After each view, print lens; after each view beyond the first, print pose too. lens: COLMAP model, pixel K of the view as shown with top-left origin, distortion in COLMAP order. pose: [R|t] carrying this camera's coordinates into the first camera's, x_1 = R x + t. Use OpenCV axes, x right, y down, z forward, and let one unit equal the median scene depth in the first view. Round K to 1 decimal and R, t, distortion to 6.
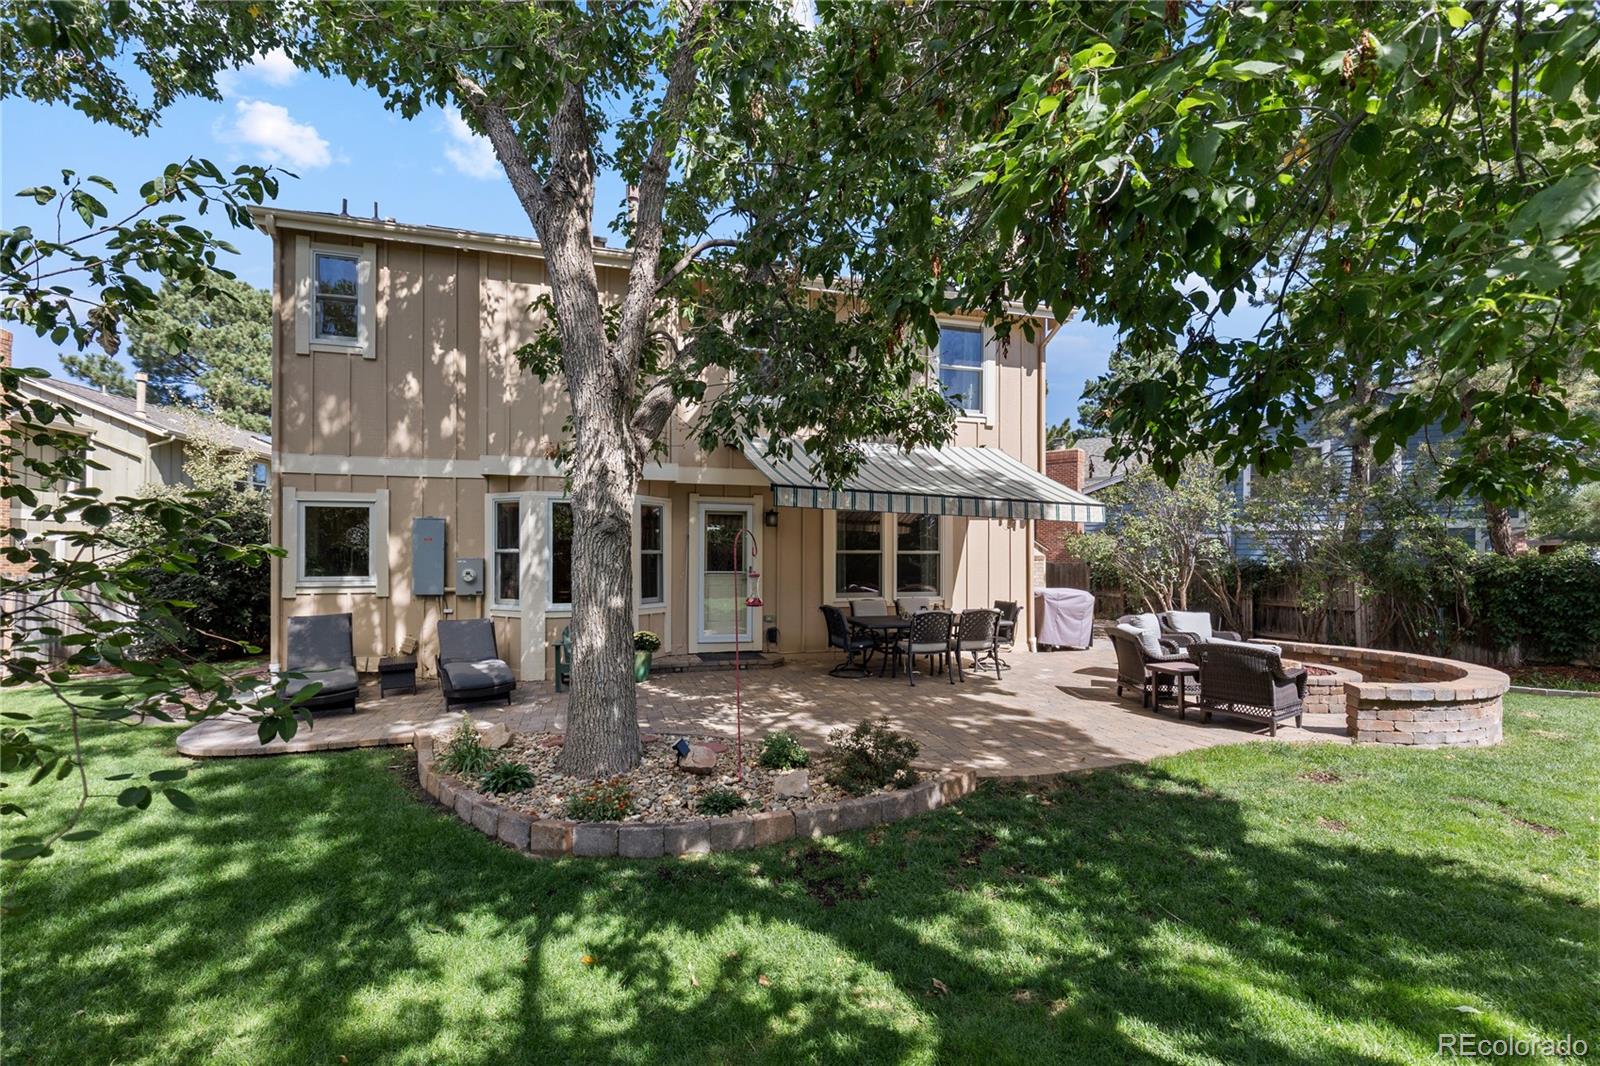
lens RADIAL K [[713.9, 0, 800.0], [0, 713.9, 547.8], [0, 0, 1]] dist [0.002262, 0.000504]
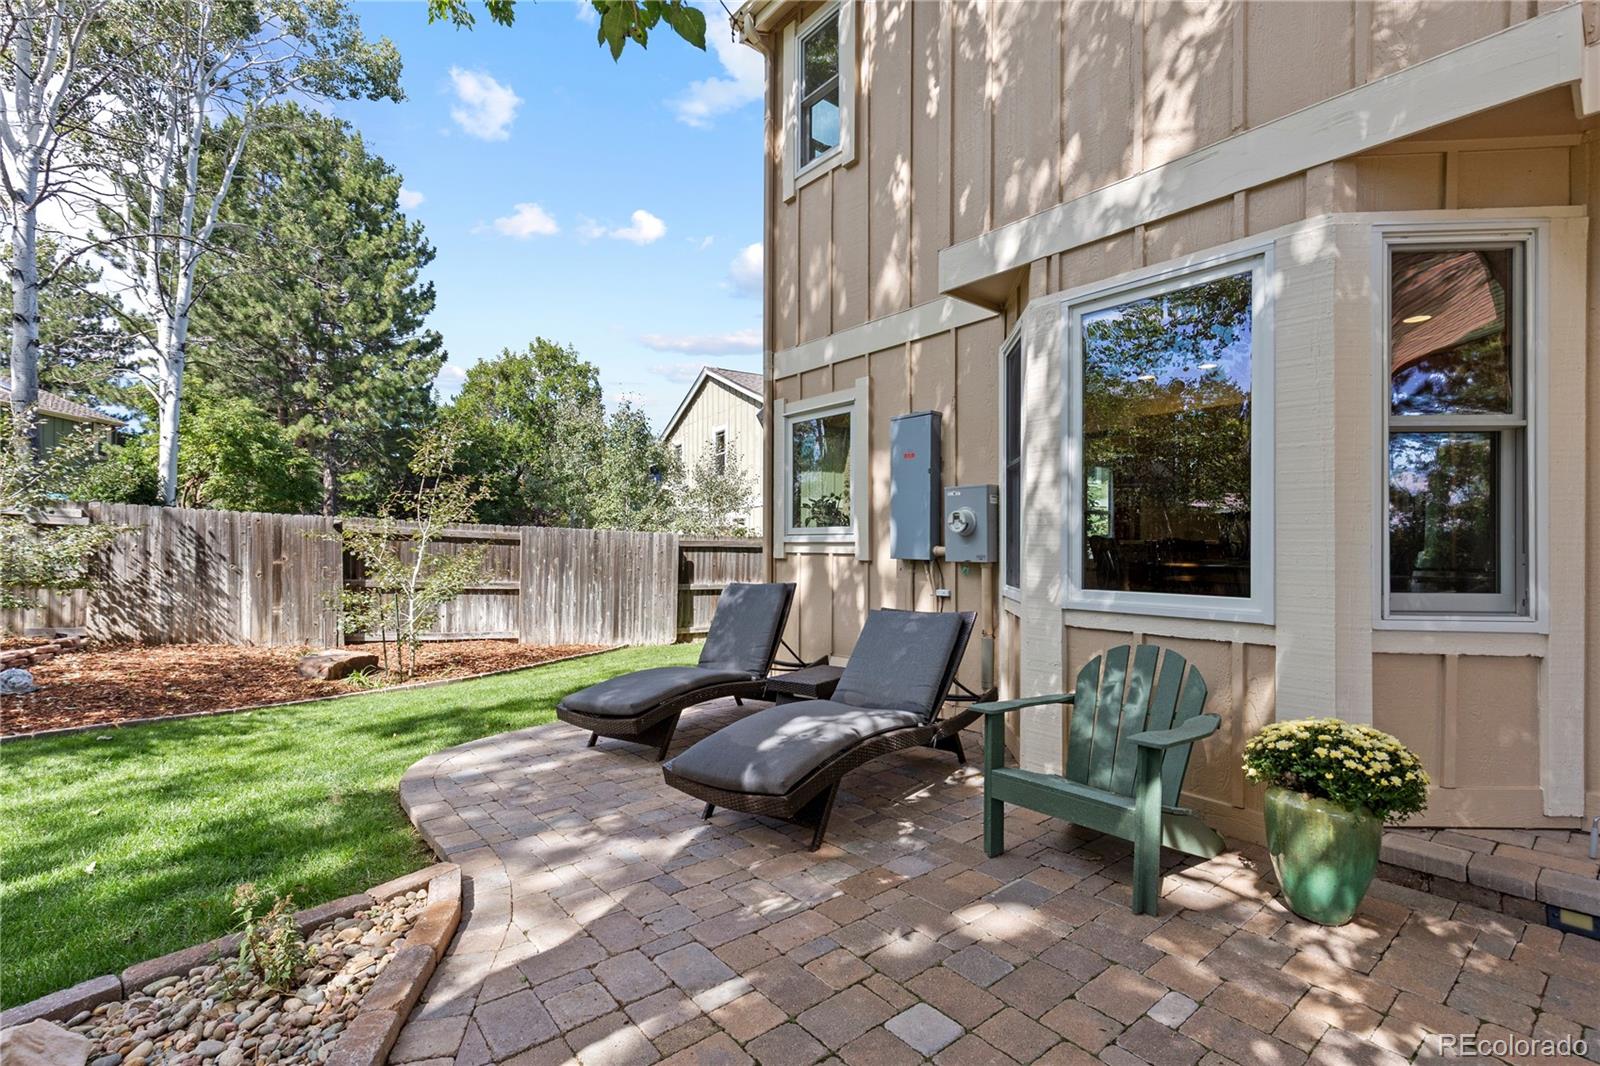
lens RADIAL K [[713.9, 0, 800.0], [0, 713.9, 547.8], [0, 0, 1]] dist [0.002262, 0.000504]
pose [[0.381685, 0.003127, -0.924287, -0.063776], [0.002919, 0.999985, 0.004589, 0.054884], [0.924288, -0.004450, 0.381670, 0.726460]]
